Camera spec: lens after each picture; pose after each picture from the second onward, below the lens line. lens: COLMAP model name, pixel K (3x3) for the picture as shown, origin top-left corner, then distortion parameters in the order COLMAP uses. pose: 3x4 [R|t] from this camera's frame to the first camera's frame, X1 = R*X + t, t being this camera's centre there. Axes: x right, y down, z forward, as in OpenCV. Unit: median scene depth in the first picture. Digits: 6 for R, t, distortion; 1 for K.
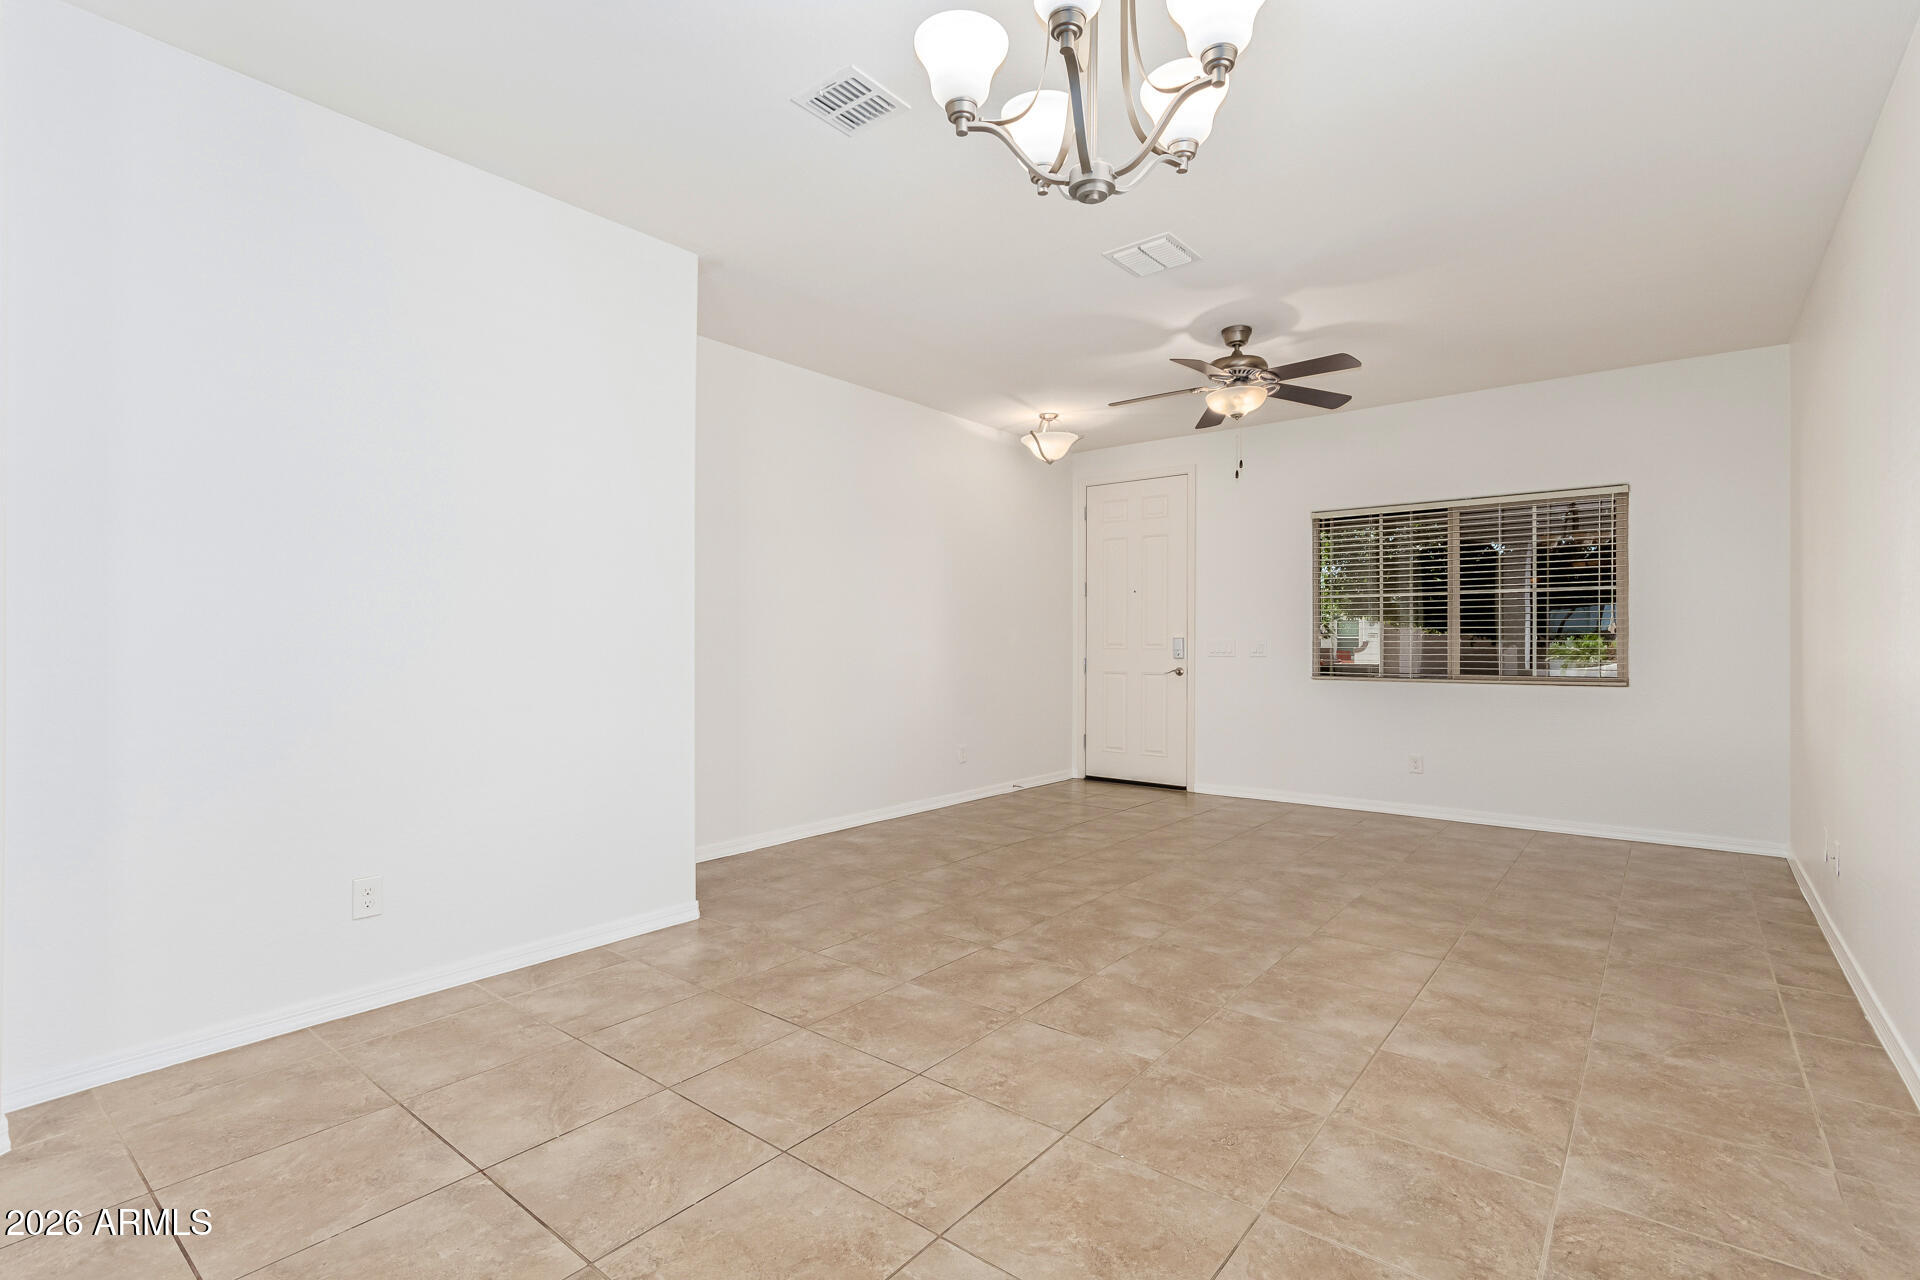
lens RADIAL K [[896.4, 0, 976.1], [0, 896.4, 640.5], [0, 0, 1]] dist [0.003124, 0.001809]
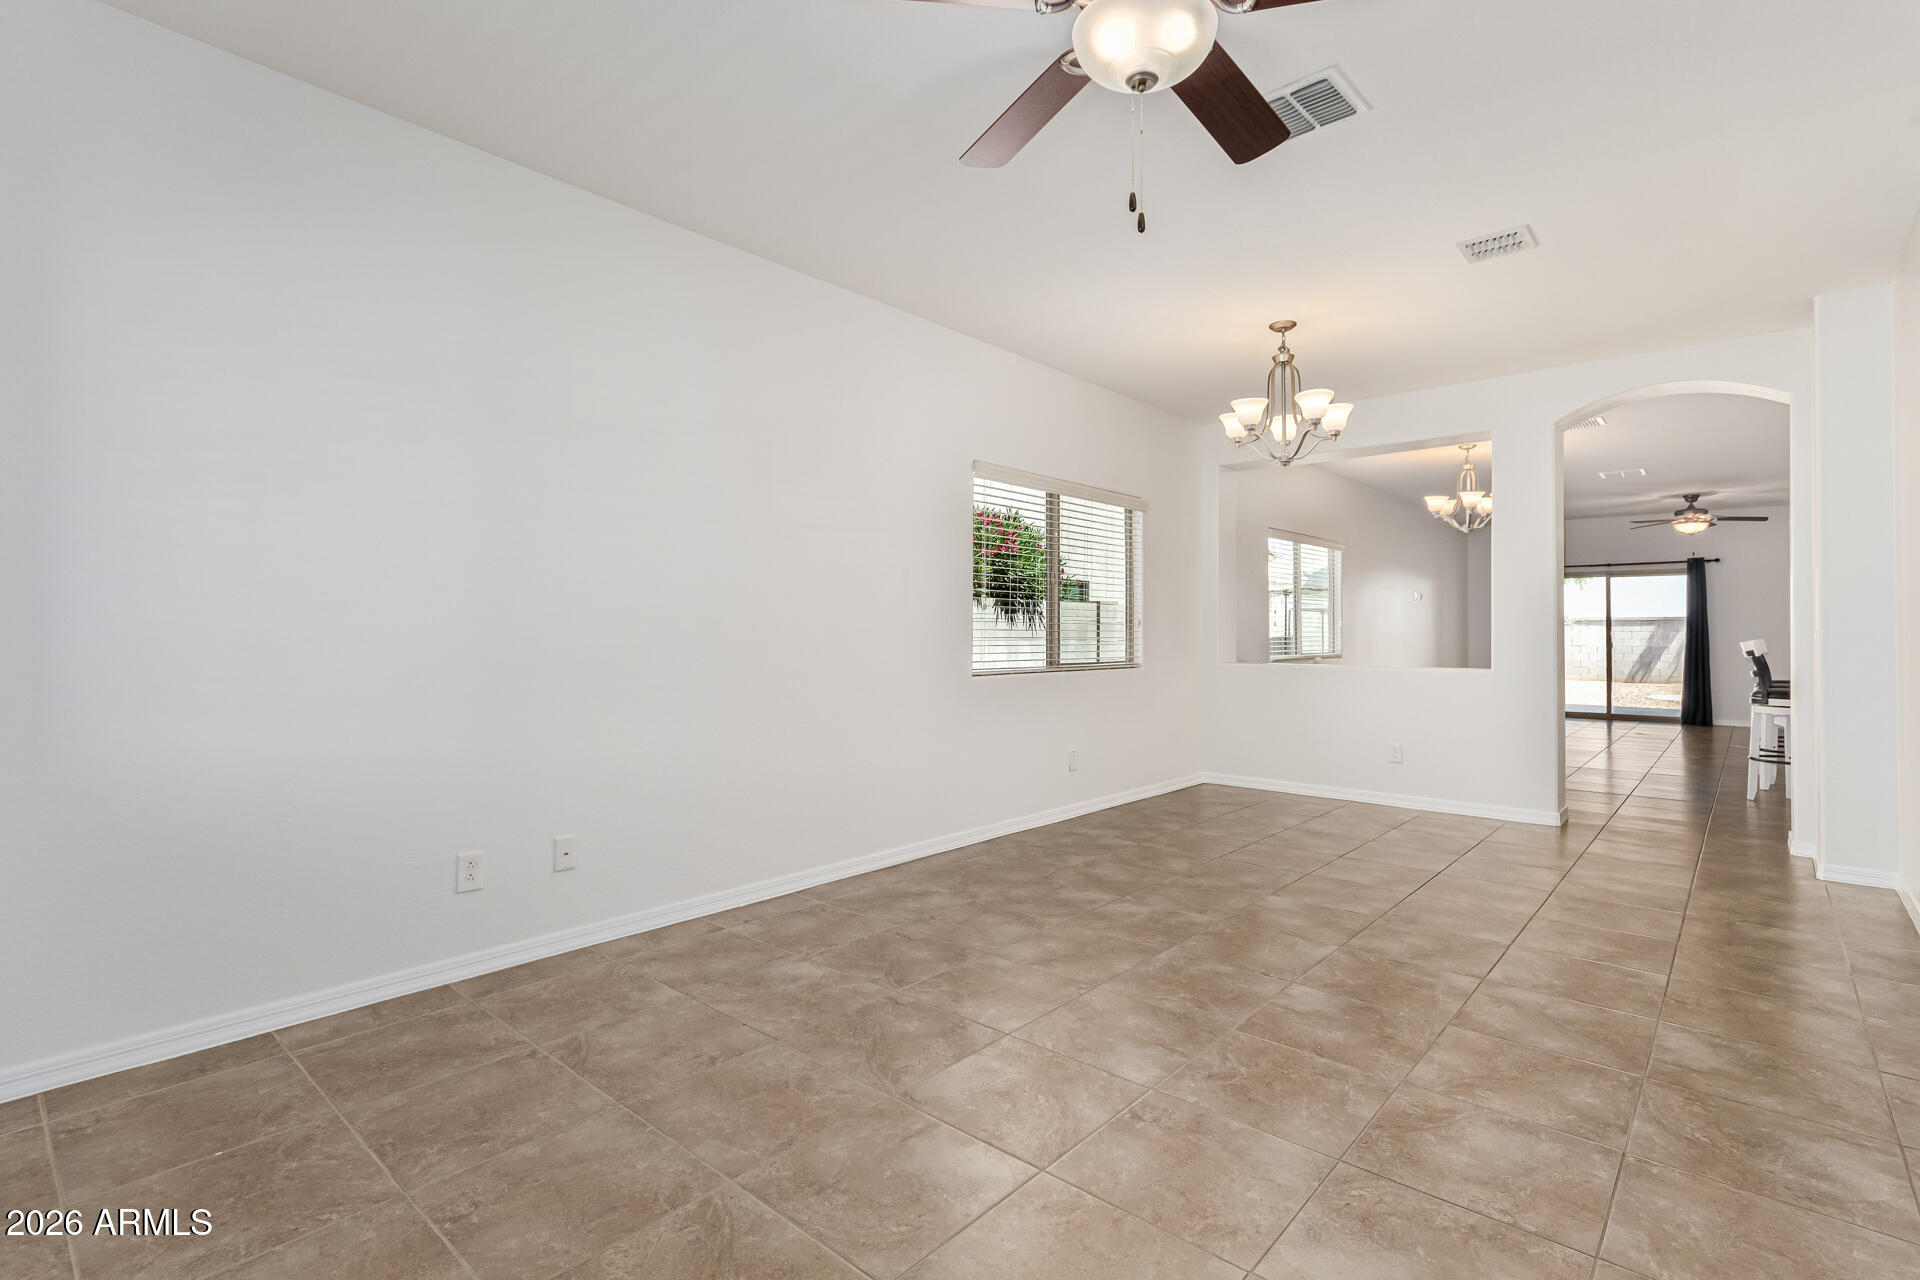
lens RADIAL K [[896.4, 0, 952.1], [0, 896.4, 634.0], [0, 0, 1]] dist [0.003124, 0.001809]
pose [[-0.997045, -0.005083, 0.076652, 0.481122], [-0.005256, 0.999984, -0.002052, 0.004855], [-0.076641, -0.002449, -0.997056, 1.973798]]
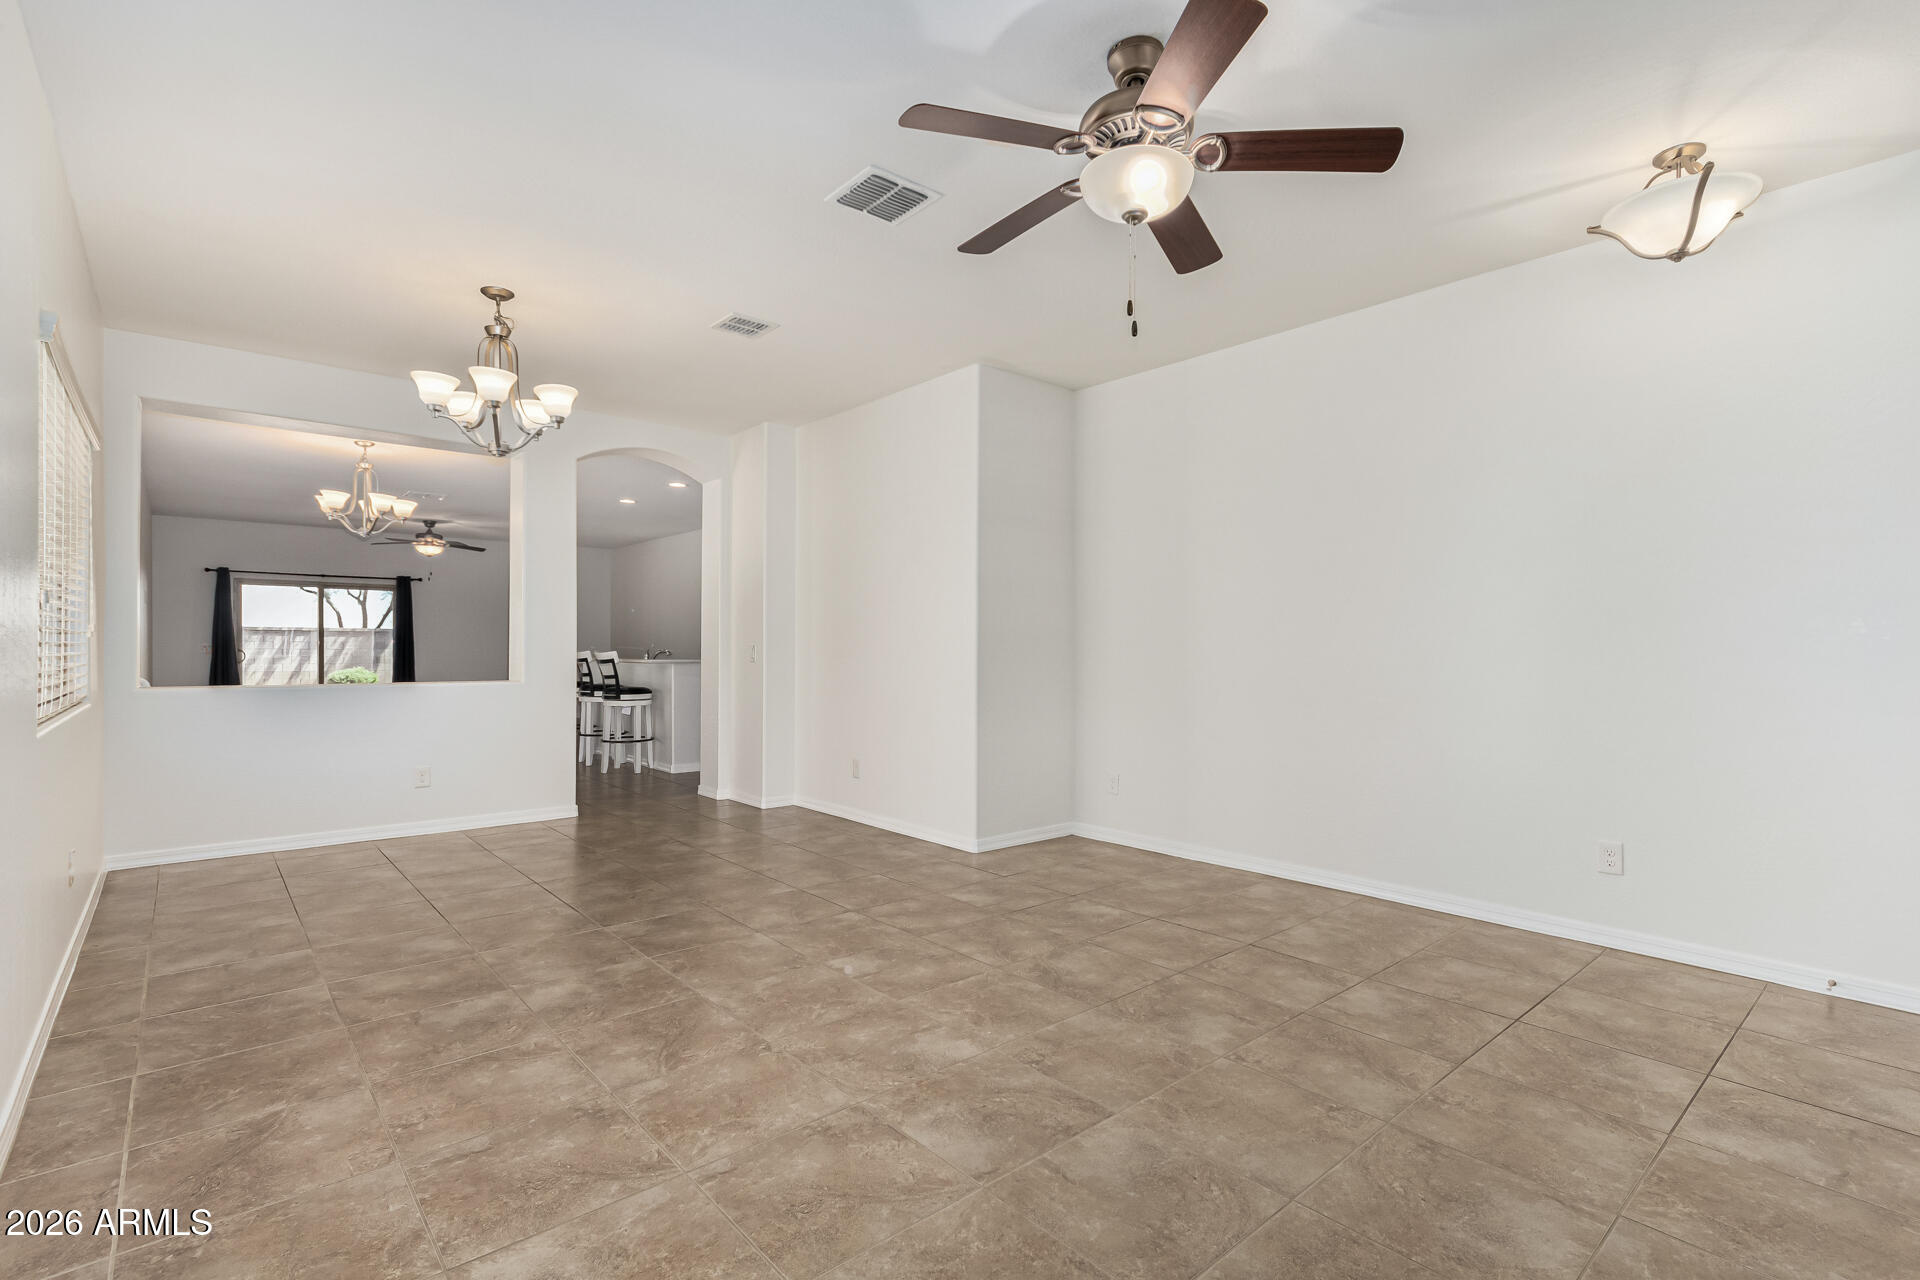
lens RADIAL K [[896.4, 0, 962.1], [0, 896.4, 657.6], [0, 0, 1]] dist [0.003124, 0.001809]
pose [[-0.196459, 0.007261, -0.980485, 1.152319], [-0.001378, 0.999970, 0.007682, 0.003385], [0.980511, 0.002861, -0.196443, 1.400933]]
